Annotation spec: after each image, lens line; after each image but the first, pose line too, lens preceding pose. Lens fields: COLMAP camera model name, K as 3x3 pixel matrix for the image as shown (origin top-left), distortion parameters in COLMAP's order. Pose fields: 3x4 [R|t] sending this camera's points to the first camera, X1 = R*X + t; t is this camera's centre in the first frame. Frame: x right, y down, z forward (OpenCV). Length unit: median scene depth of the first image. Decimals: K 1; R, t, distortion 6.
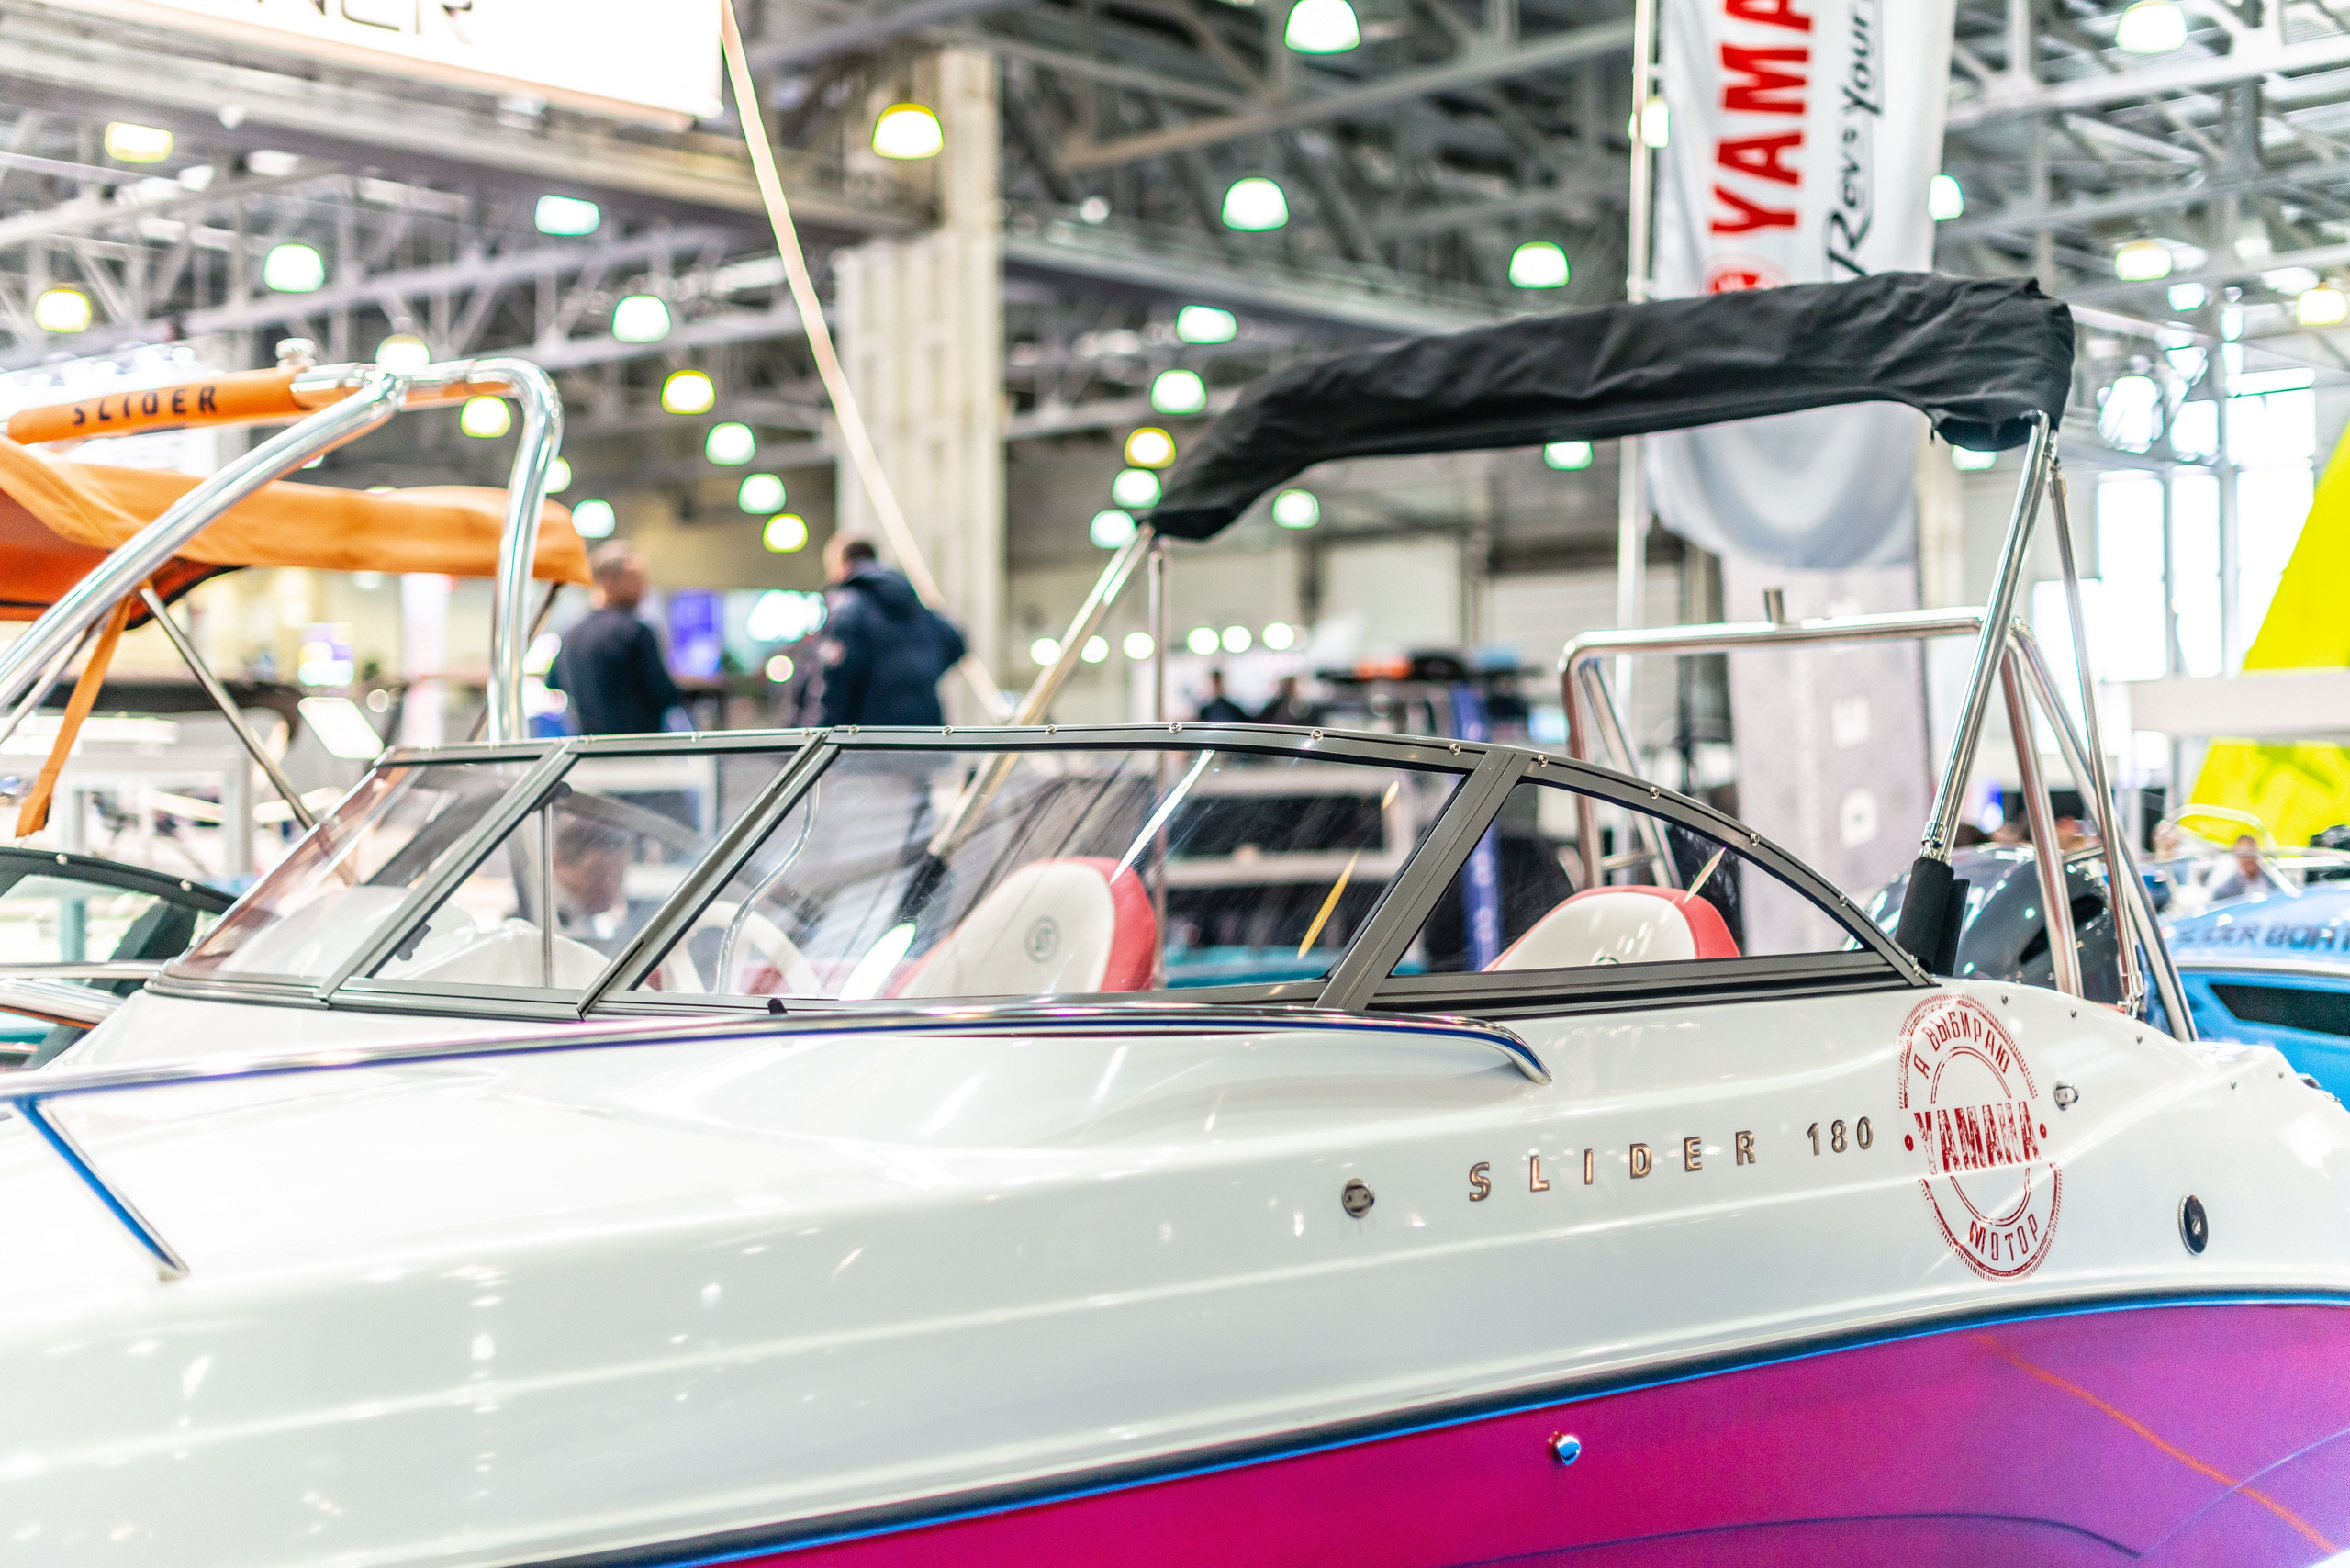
lens RADIAL K [[3375.5, 0, 1175.0], [0, 3375.5, 784.0], [0, 0, 1]] dist [0.011527, 0.079466]
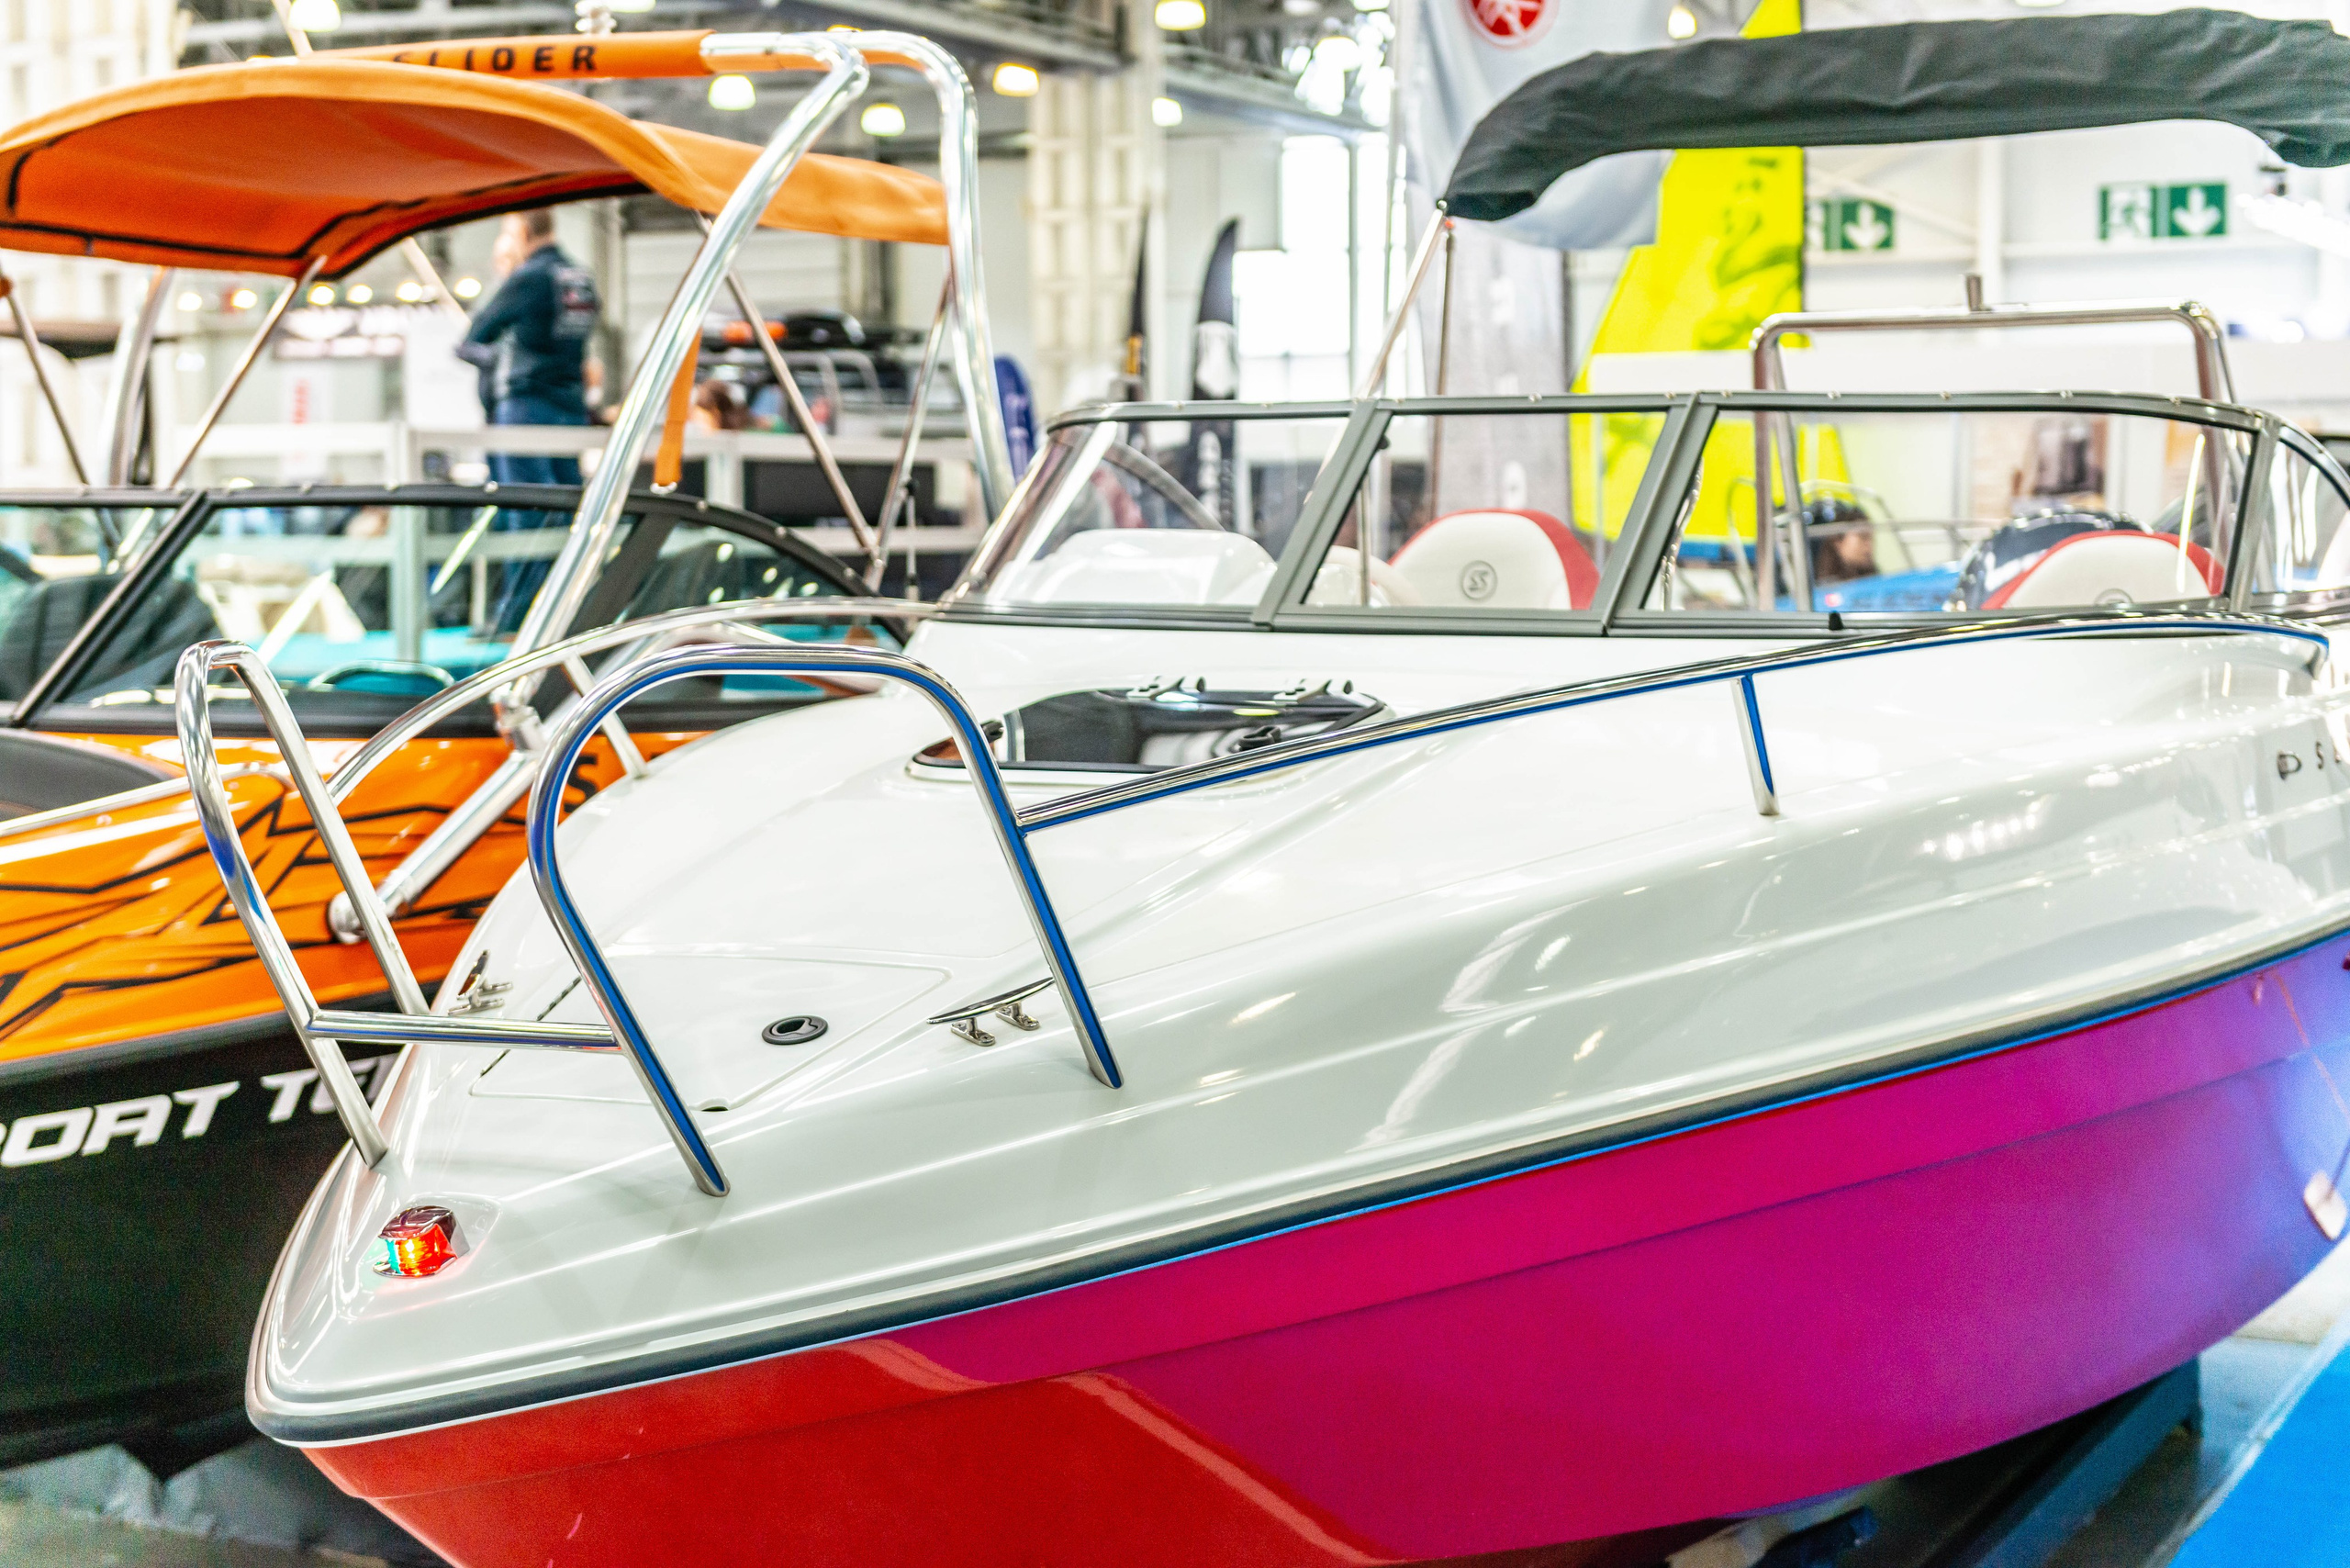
lens RADIAL K [[3710.5, 0, 1164.6], [0, 3710.5, 776.0], [0, 0, 1]] dist [0.021726, -0.038874]
pose [[0.964999, -0.014426, 0.261857, -0.232078], [-0.007660, 0.996510, 0.083127, 0.004113], [-0.262142, -0.082223, 0.961520, -0.078229]]
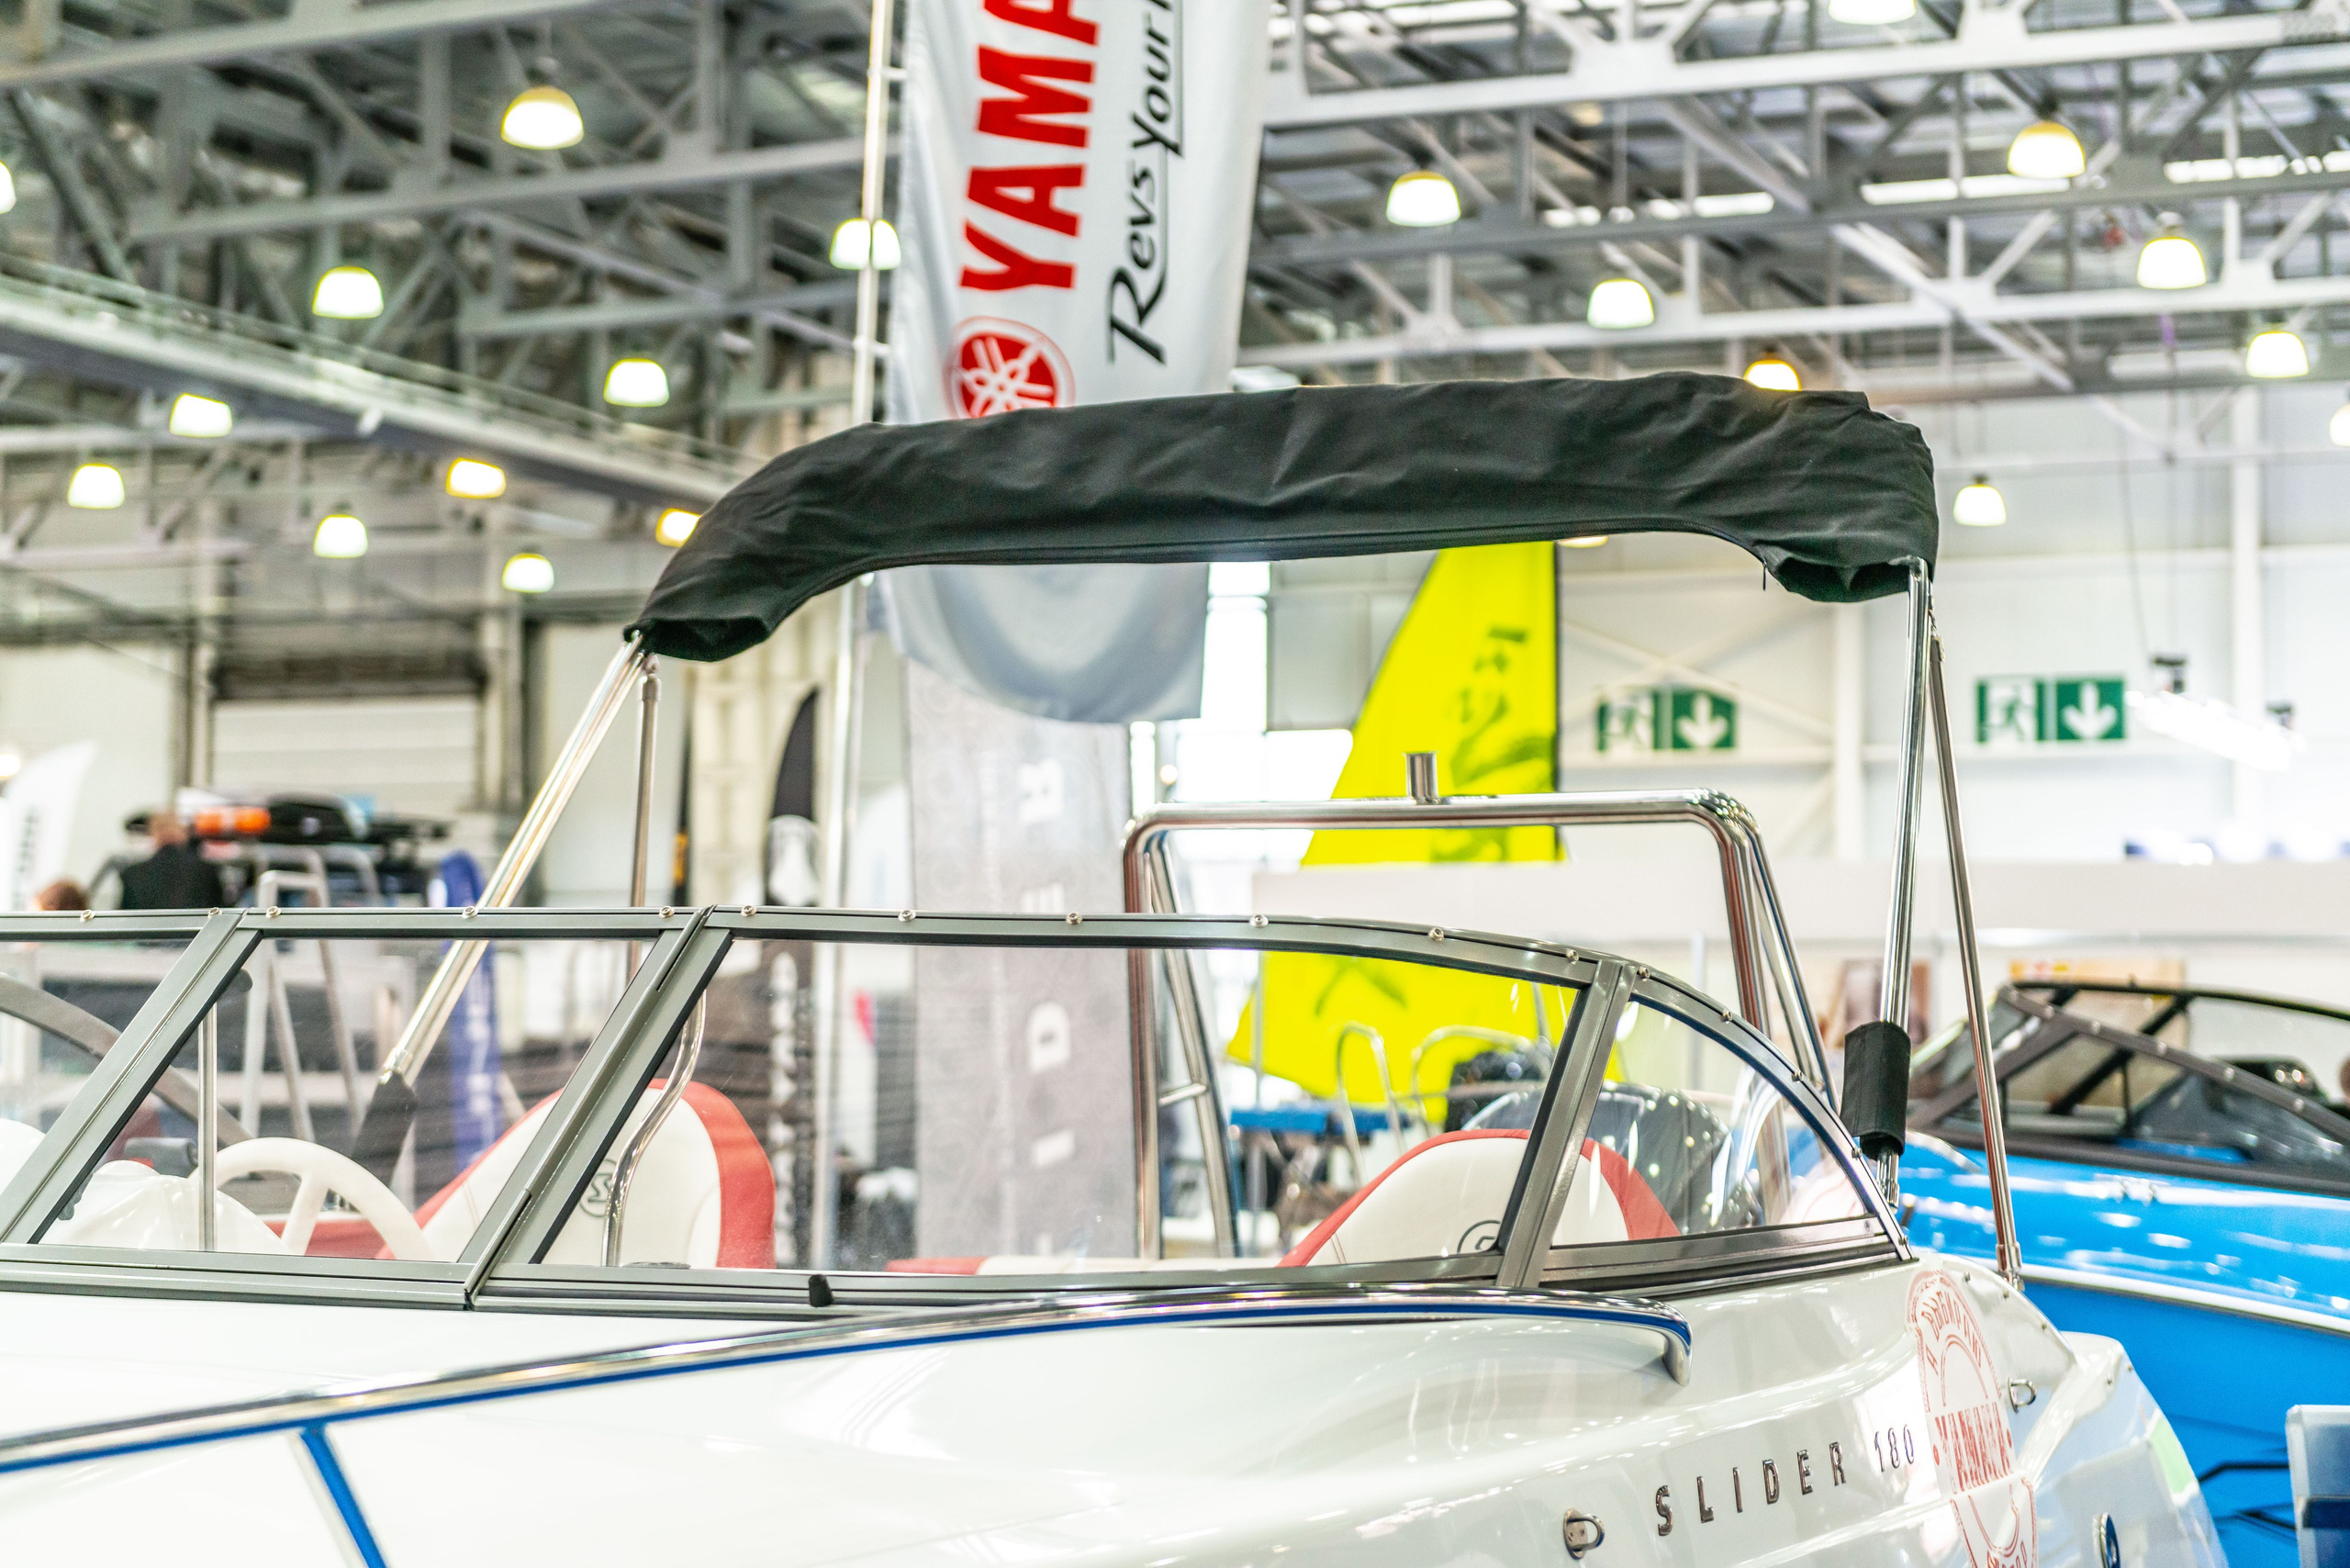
lens RADIAL K [[4438.9, 0, 1175.0], [0, 4438.9, 784.0], [0, 0, 1]] dist [0.004516, -0.205846]
pose [[0.948115, 0.036575, 0.315818, -0.116240], [-0.022370, 0.998573, -0.048489, 0.000501], [-0.317141, 0.038909, 0.947580, 0.017130]]
